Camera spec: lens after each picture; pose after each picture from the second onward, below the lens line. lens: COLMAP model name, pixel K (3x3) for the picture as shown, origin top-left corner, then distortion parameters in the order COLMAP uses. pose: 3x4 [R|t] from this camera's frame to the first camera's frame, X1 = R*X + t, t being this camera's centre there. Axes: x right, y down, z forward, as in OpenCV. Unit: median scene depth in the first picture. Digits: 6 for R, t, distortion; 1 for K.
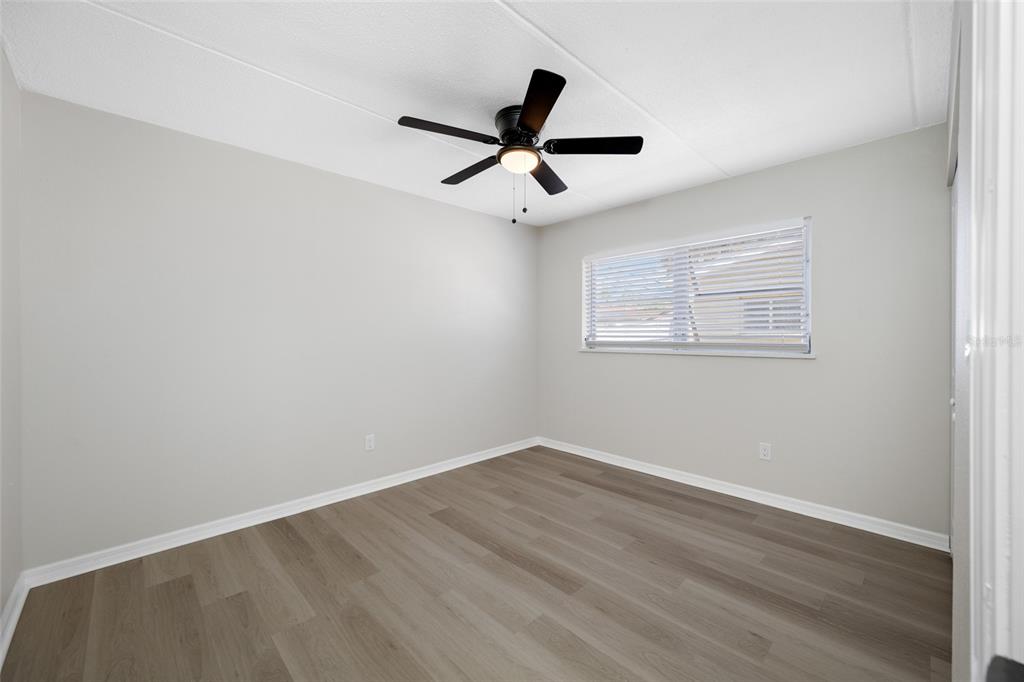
lens RADIAL K [[402.2, 0, 515.1], [0, 402.2, 338.6], [0, 0, 1]] dist [0.002488, 0.000158]
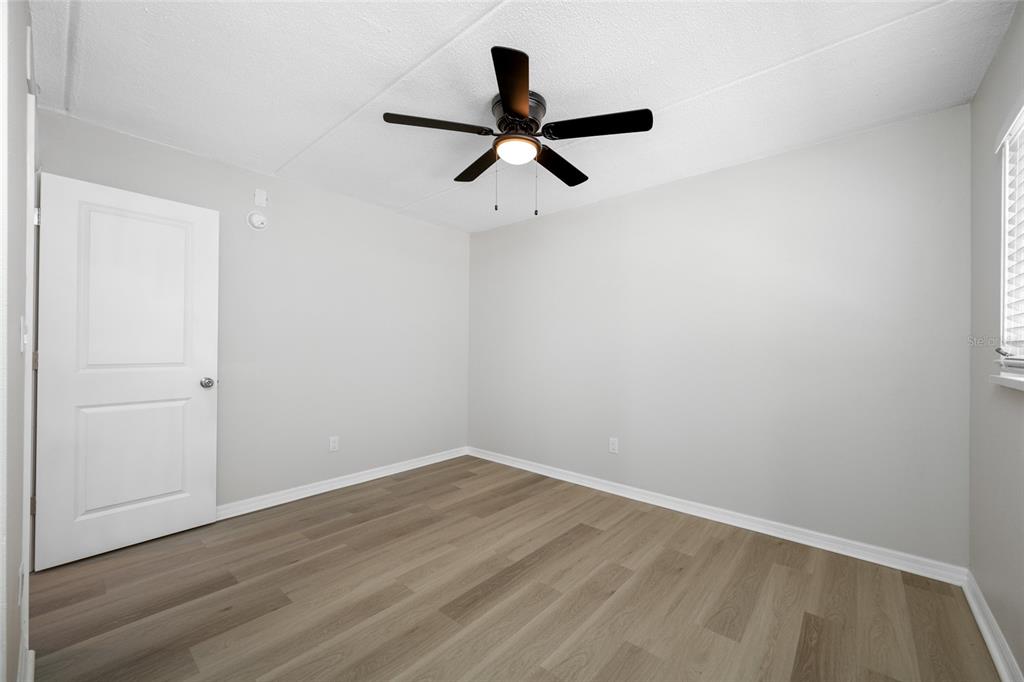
lens RADIAL K [[402.2, 0, 510.9], [0, 402.2, 342.3], [0, 0, 1]] dist [0.002488, 0.000158]
pose [[0.088424, -0.007649, -0.996054, 0.867818], [-0.015143, 0.999845, -0.009022, 0.005081], [0.995968, 0.015881, 0.088294, 0.839448]]
